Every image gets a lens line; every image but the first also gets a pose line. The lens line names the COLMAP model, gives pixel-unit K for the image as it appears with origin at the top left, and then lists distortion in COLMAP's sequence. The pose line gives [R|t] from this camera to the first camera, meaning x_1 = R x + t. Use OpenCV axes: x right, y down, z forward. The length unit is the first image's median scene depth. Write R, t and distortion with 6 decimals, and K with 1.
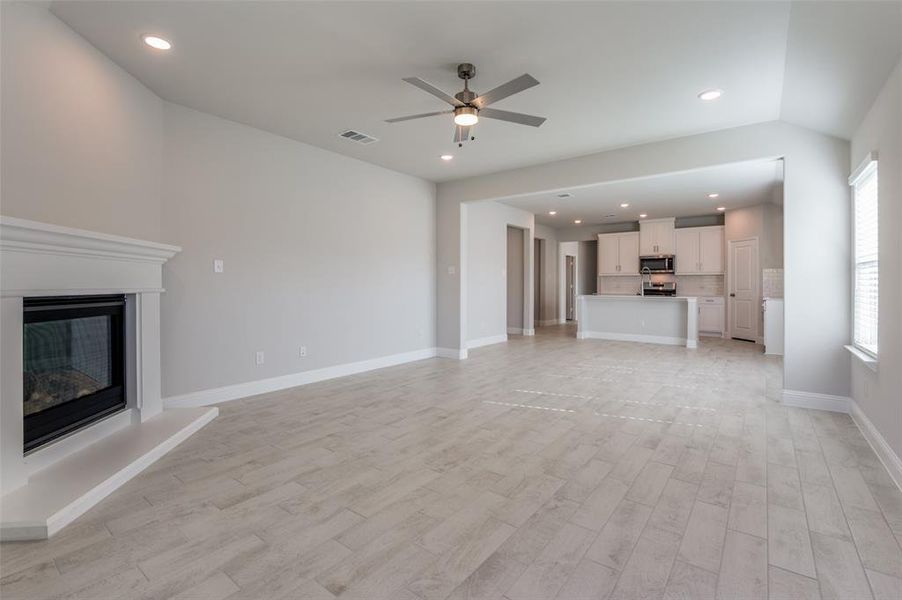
lens RADIAL K [[413.2, 0, 450.6], [0, 413.2, 282.4], [0, 0, 1]] dist [-0.005300, -0.004071]
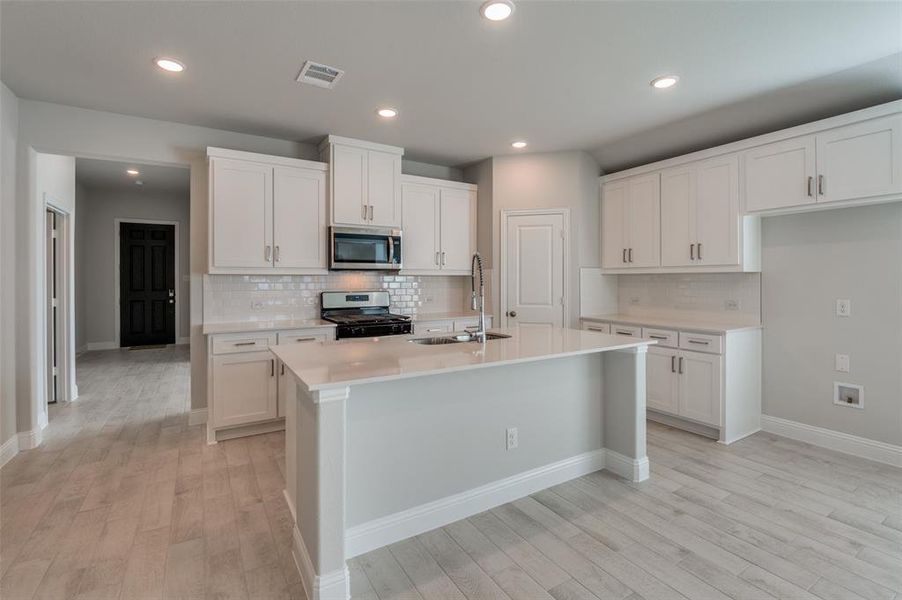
lens RADIAL K [[413.2, 0, 453.9], [0, 413.2, 282.7], [0, 0, 1]] dist [-0.005300, -0.004071]
pose [[0.360793, -0.010056, 0.932592, 0.143763], [-0.000542, 0.999939, 0.010992, -0.014958], [-0.932646, -0.004472, 0.360765, 0.818557]]
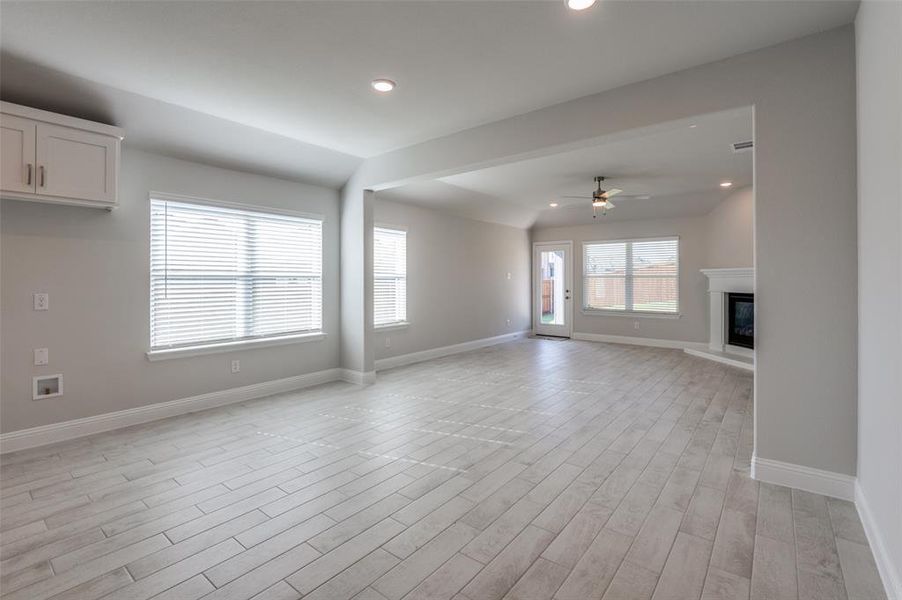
lens RADIAL K [[413.2, 0, 449.0], [0, 413.2, 281.7], [0, 0, 1]] dist [-0.005300, -0.004071]
pose [[-0.999630, -0.002678, 0.027053, 0.226833], [-0.002650, 0.999996, 0.001053, -0.008535], [-0.027056, 0.000981, -0.999633, 0.970772]]
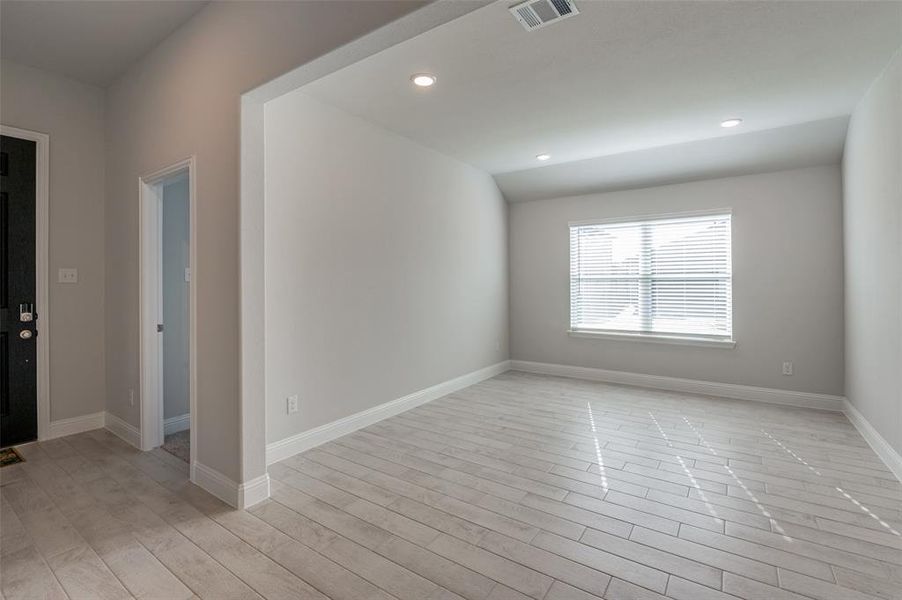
lens RADIAL K [[413.2, 0, 449.9], [0, 413.2, 282.3], [0, 0, 1]] dist [-0.005300, -0.004071]
pose [[-0.048424, 0.001148, 0.998826, -0.061651], [-0.002910, 0.999995, -0.001291, -0.007086], [-0.998823, -0.002969, -0.048420, 0.779465]]
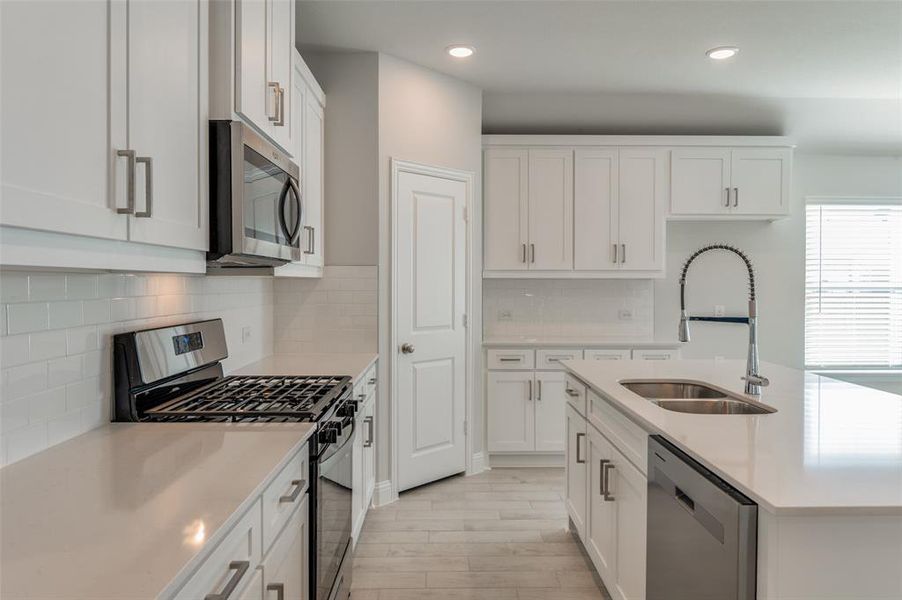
lens RADIAL K [[610.7, 0, 443.8], [0, 610.7, 289.3], [0, 0, 1]] dist [-0.000322, -0.006435]
pose [[-0.616296, -0.013710, 0.787395, 0.298189], [-0.006926, 0.999904, 0.011989, -0.016466], [-0.787484, 0.001935, -0.616332, 1.170389]]
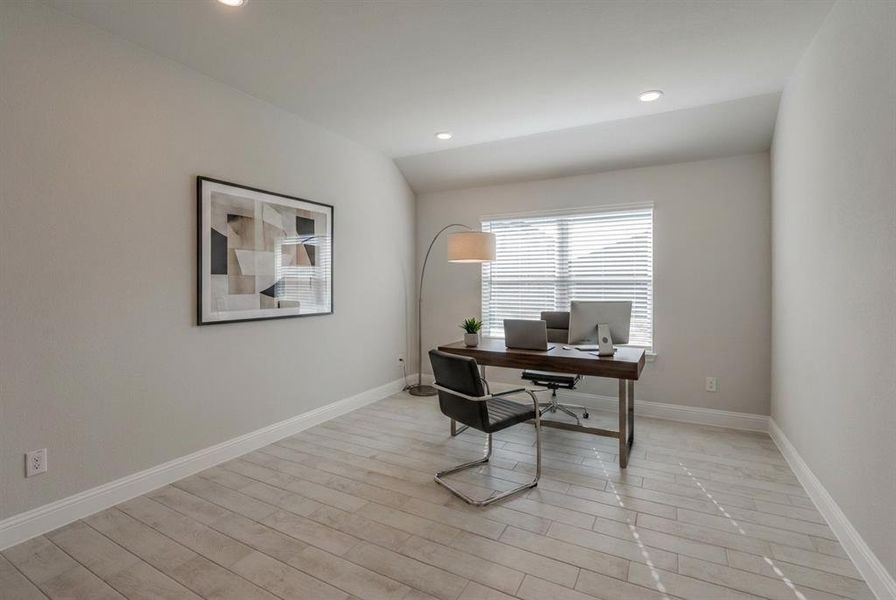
lens RADIAL K [[410.4, 0, 446.5], [0, 410.4, 287.9], [0, 0, 1]] dist [-0.005300, -0.004071]
pose [[-0.154369, -0.010372, 0.987959, 0.022796], [-0.007183, 0.999930, 0.009375, -0.009467], [-0.987987, -0.005649, -0.154433, 0.698945]]
